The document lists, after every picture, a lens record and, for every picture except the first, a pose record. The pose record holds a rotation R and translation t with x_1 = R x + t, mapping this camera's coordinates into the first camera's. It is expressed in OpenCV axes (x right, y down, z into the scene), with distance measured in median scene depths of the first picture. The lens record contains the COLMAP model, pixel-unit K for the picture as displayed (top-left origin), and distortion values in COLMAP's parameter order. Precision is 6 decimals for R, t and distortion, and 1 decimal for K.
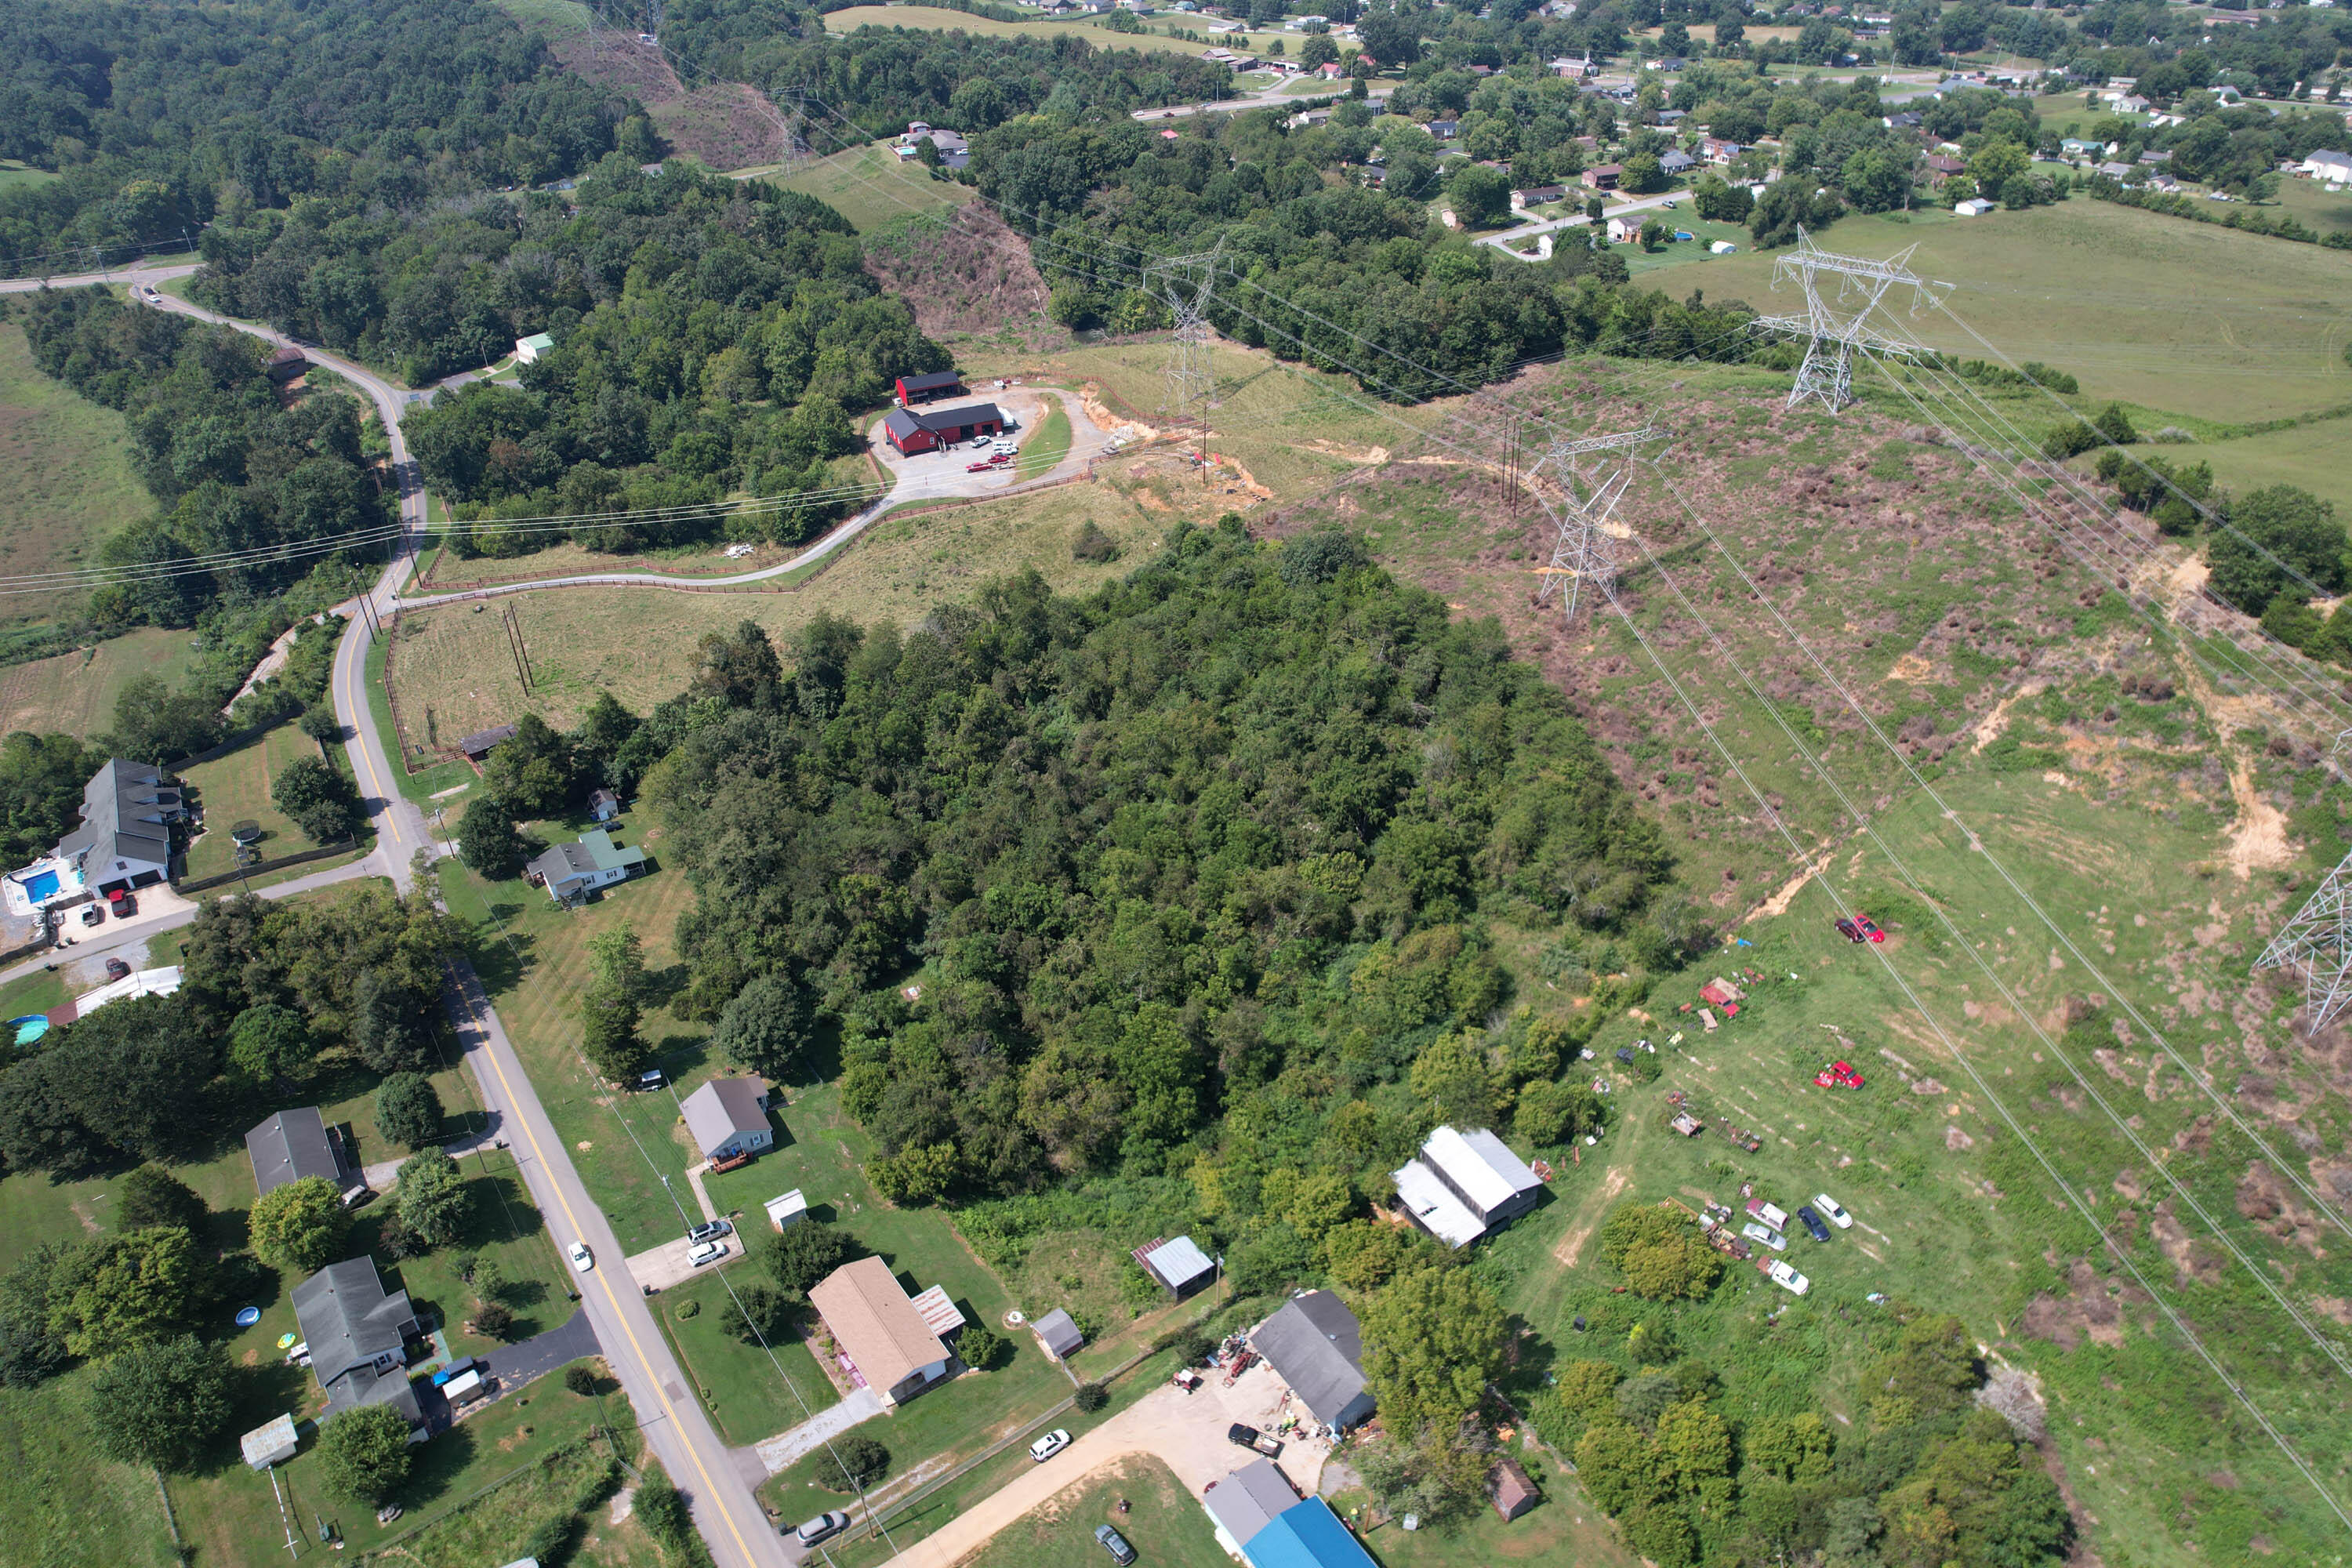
lens RADIAL K [[1507.8, 0, 1181.5], [0, 1507.8, 768.5], [0, 0, 1]] dist [-0.093156, 0.085746]
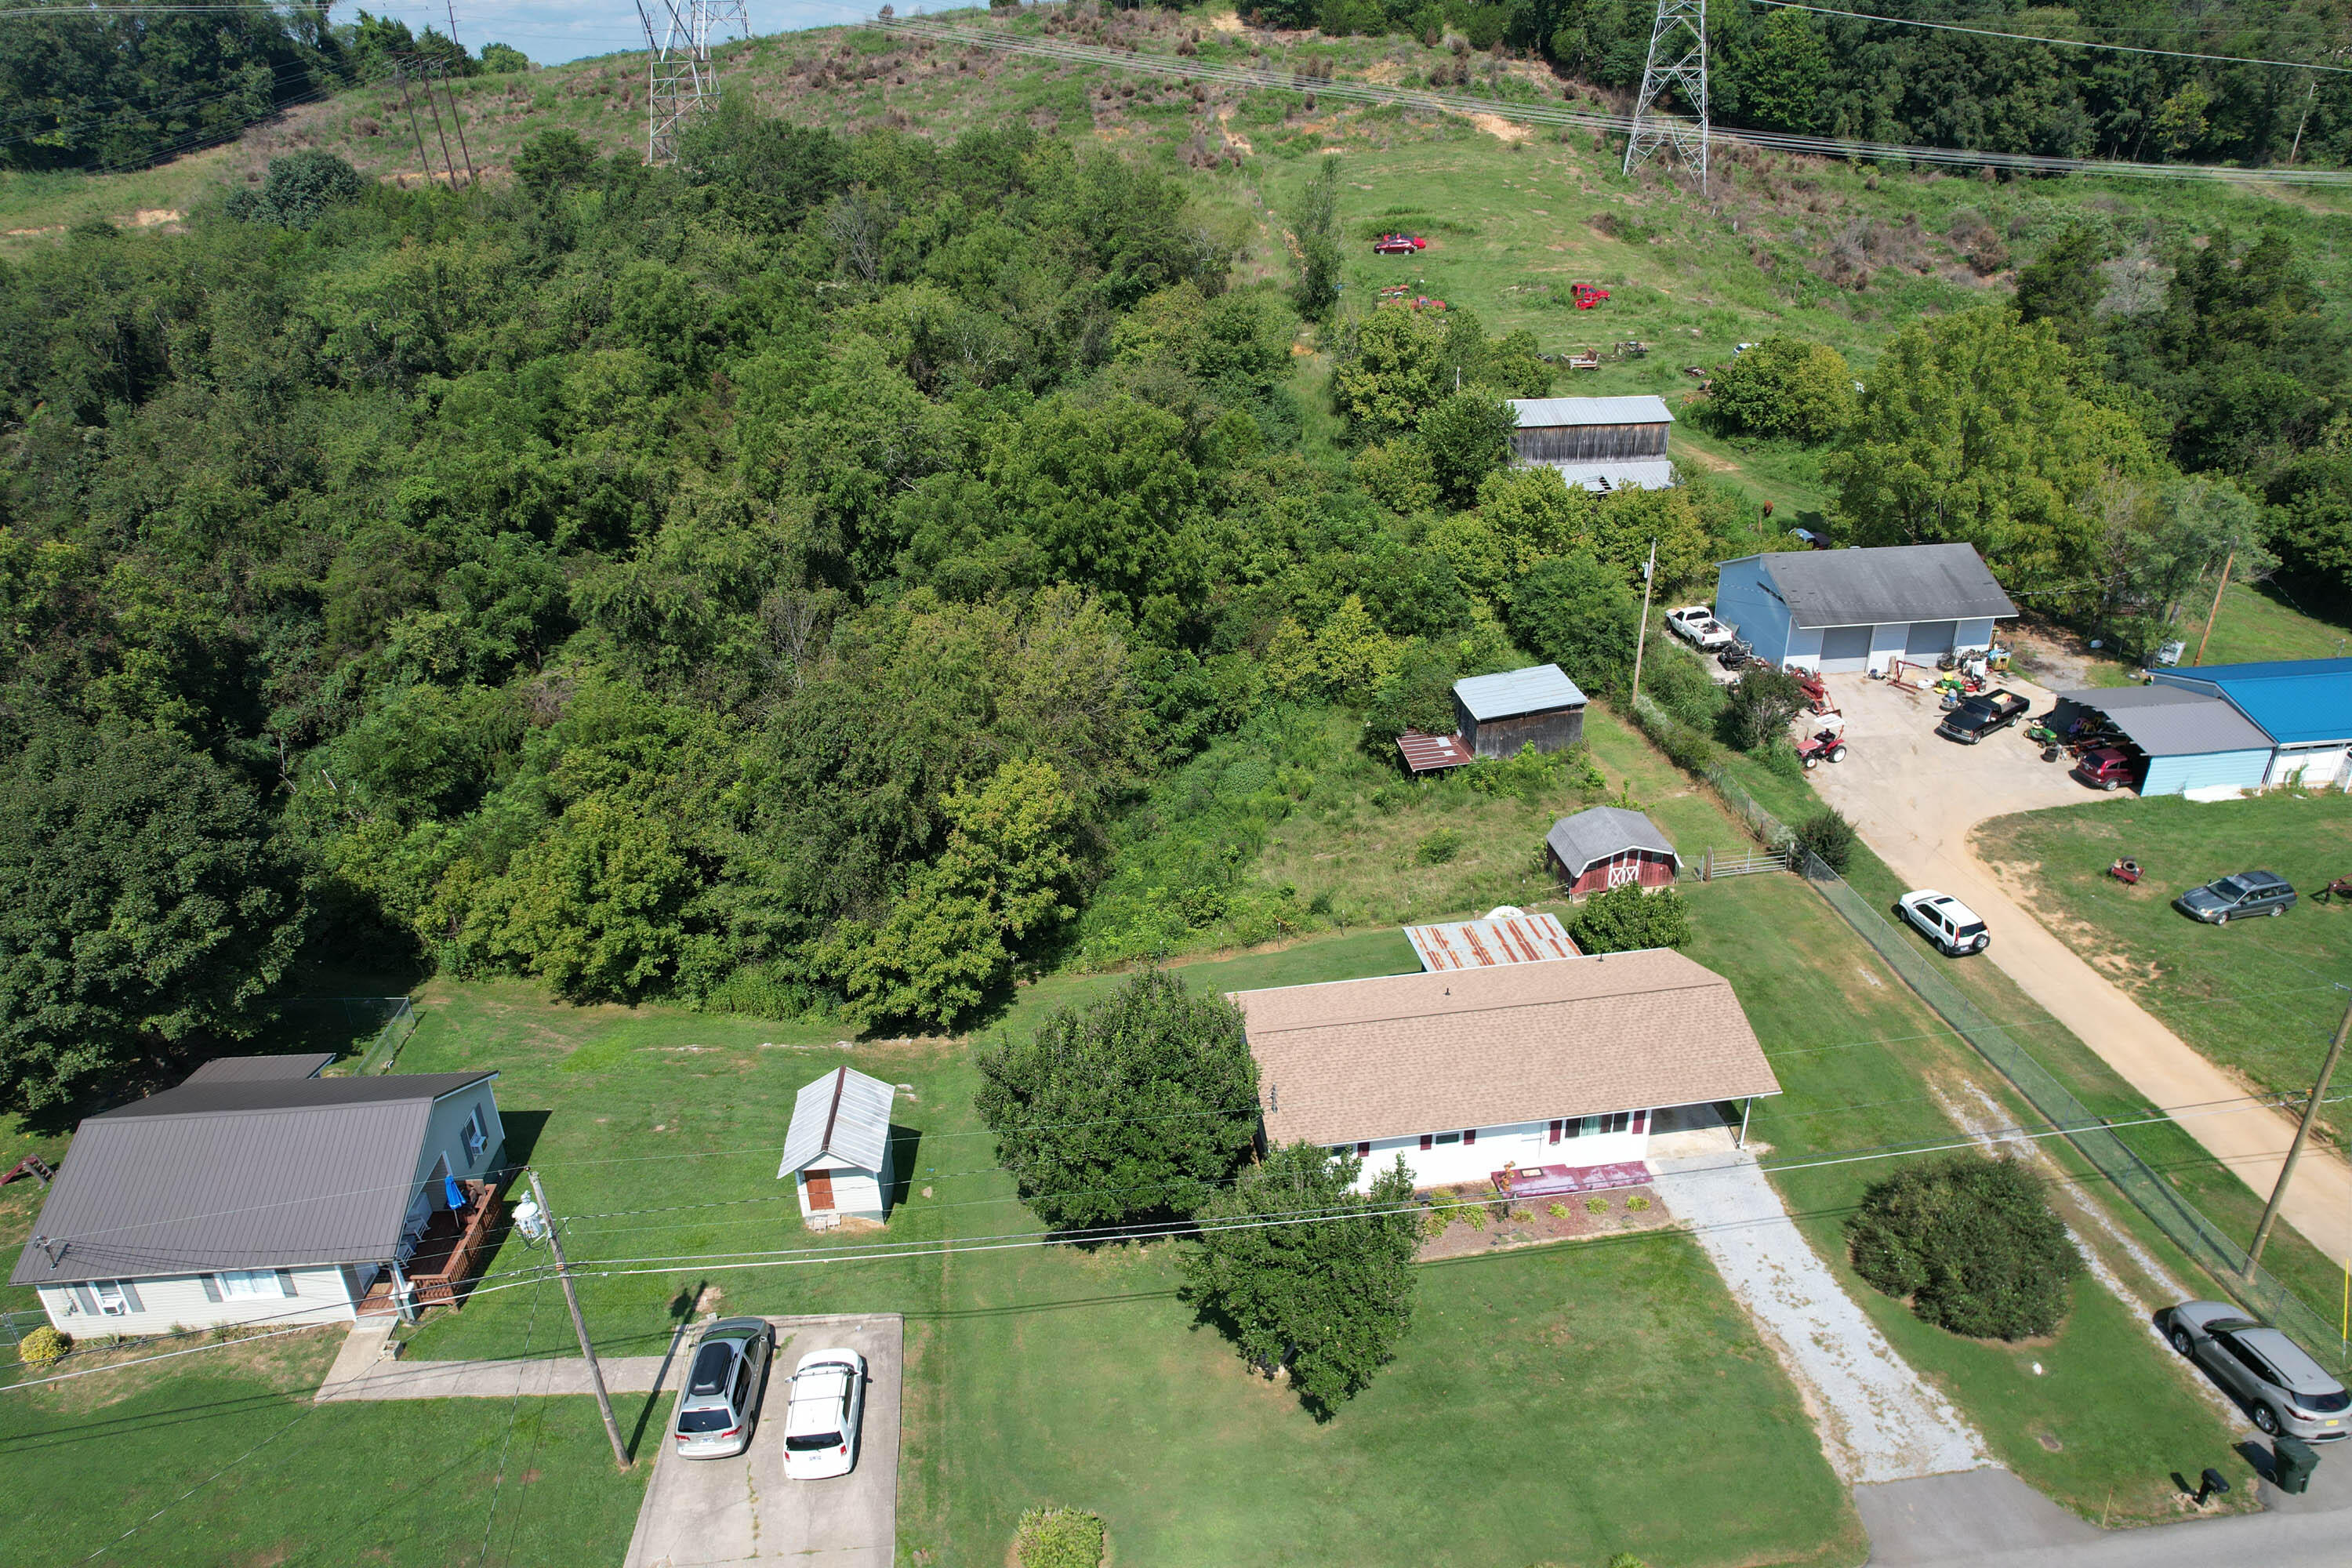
lens RADIAL K [[1495.1, 0, 1176.0], [0, 1495.1, 784.0], [0, 0, 1]] dist [-0.077687, 0.068236]
pose [[0.492200, -0.389195, 0.778631, -0.318729], [0.494134, 0.861318, 0.118166, 0.180787], [-0.716639, 0.326587, 0.616255, 0.585526]]
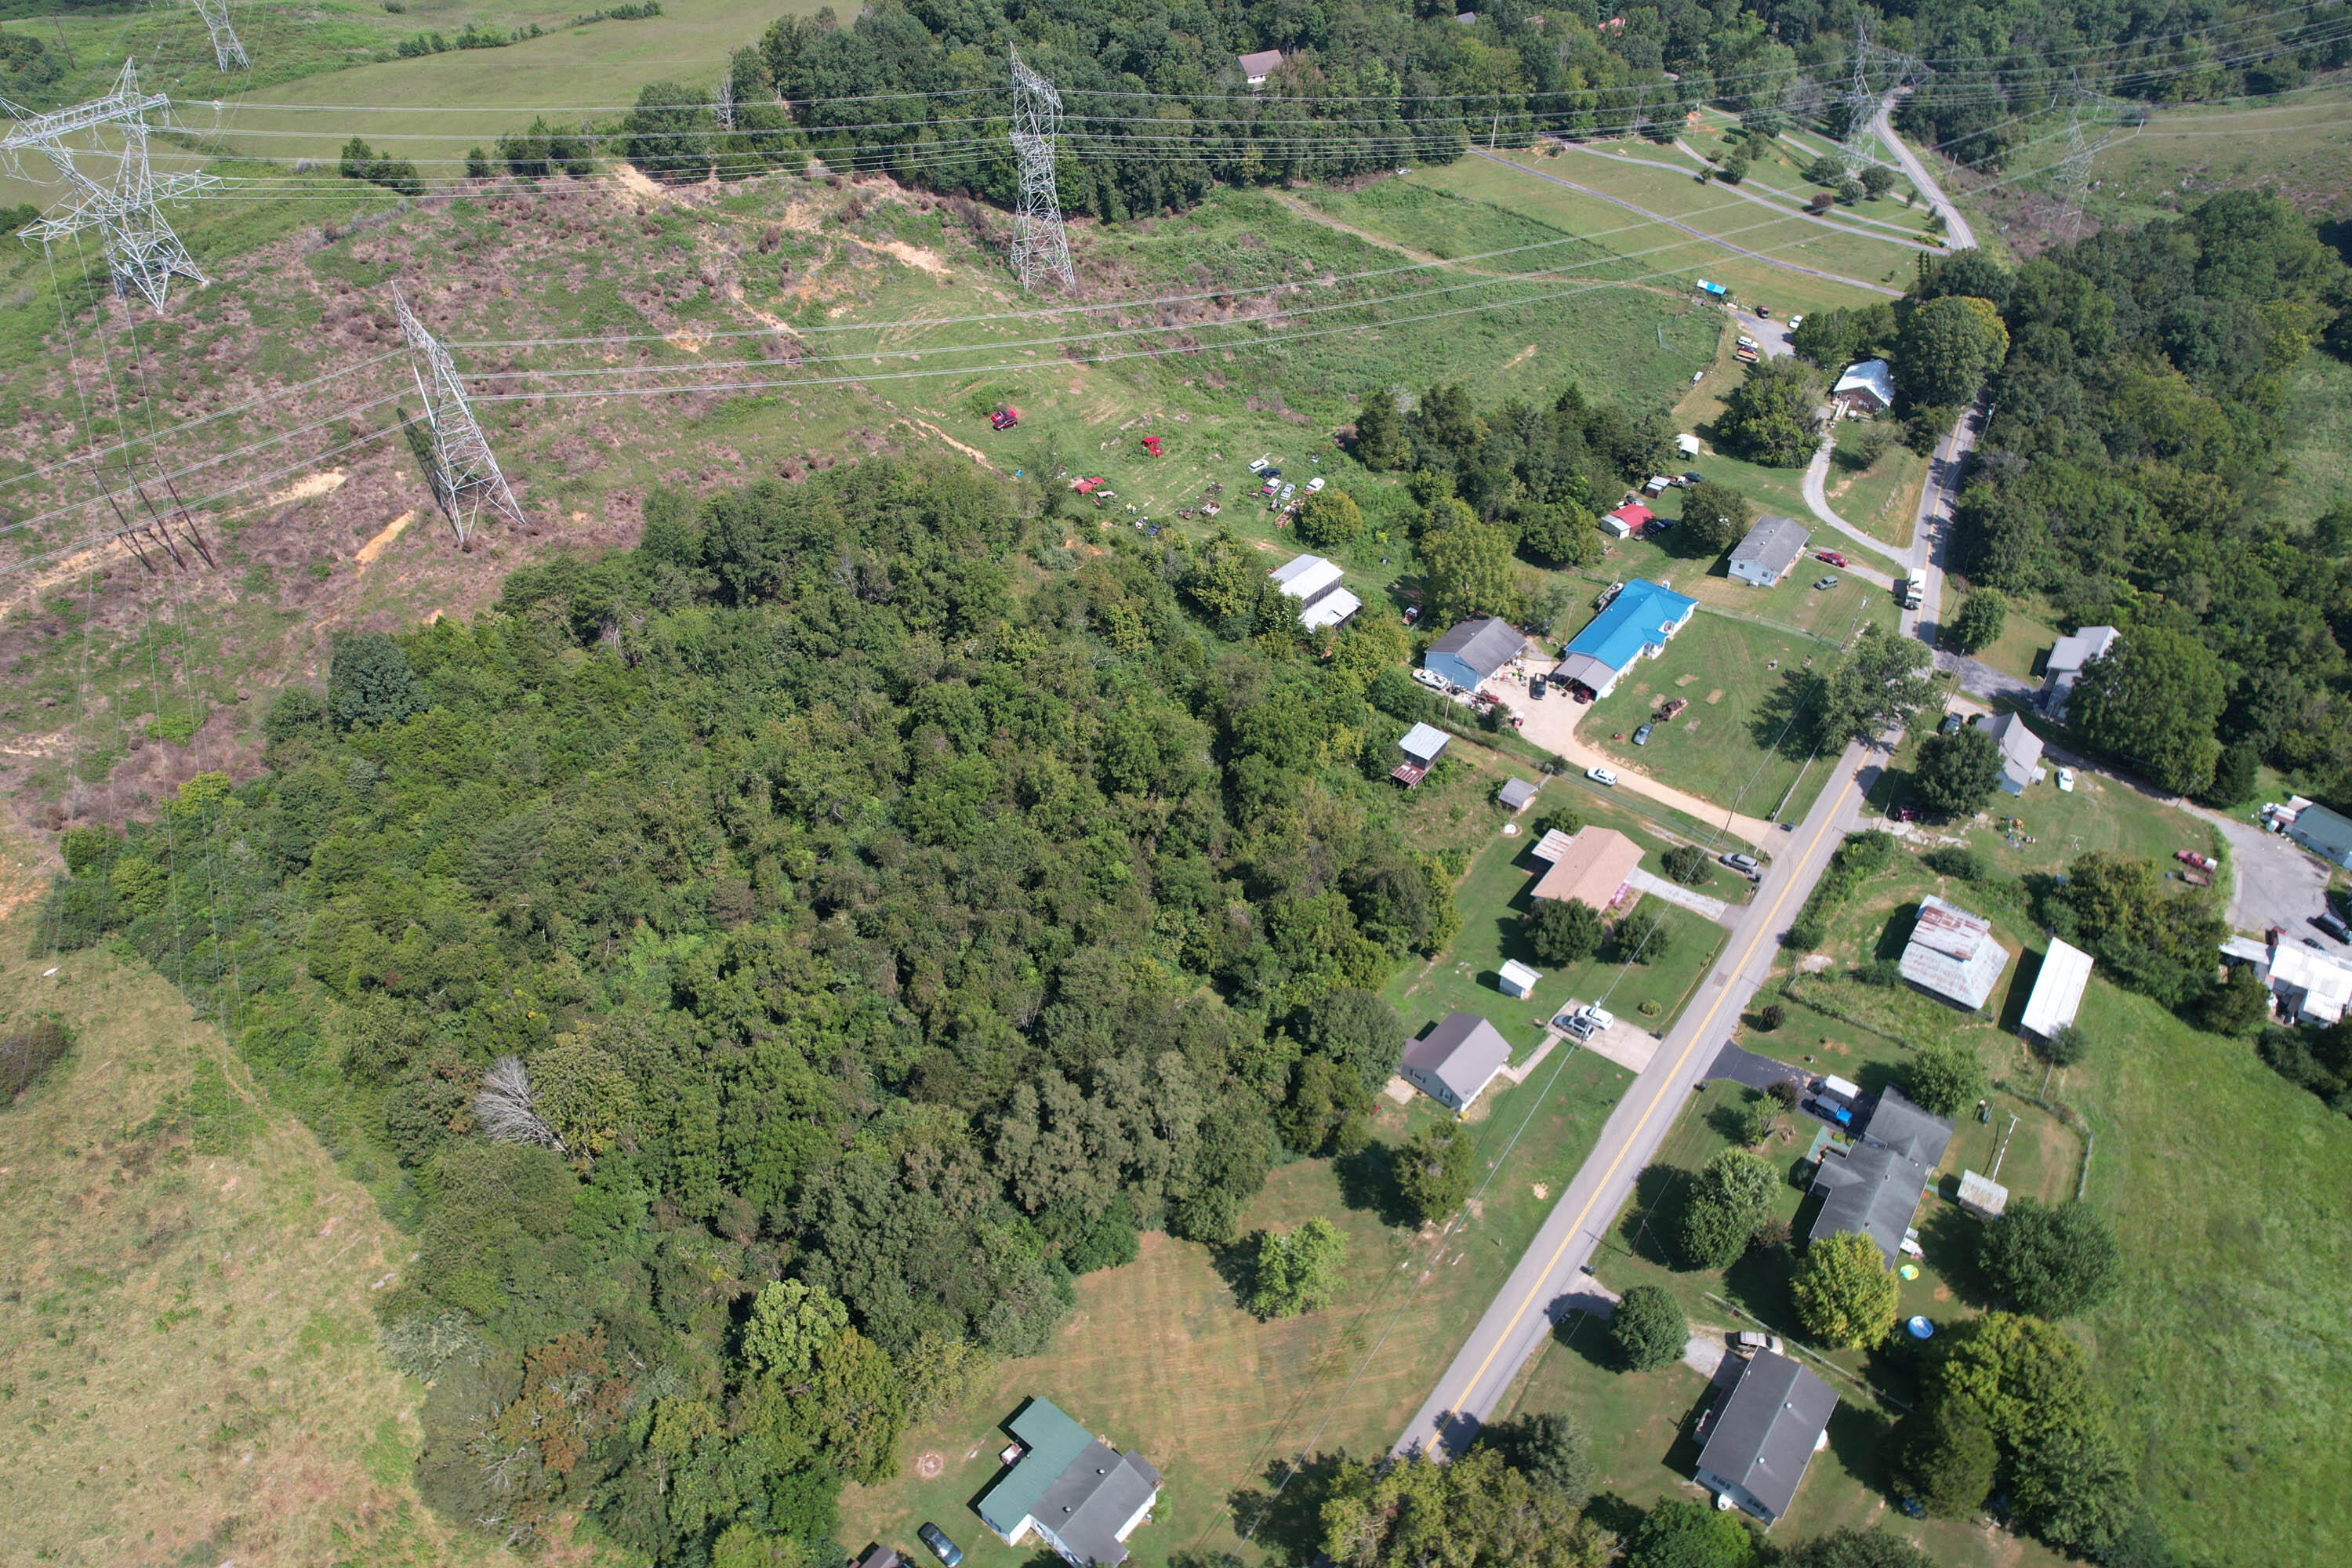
lens RADIAL K [[1495.1, 0, 1176.0], [0, 1495.1, 784.0], [0, 0, 1]] dist [-0.077687, 0.068236]
pose [[-0.275377, -0.628723, 0.727238, -0.663324], [0.518088, 0.540170, 0.663175, -0.452214], [-0.809785, 0.559397, 0.176984, 0.710989]]
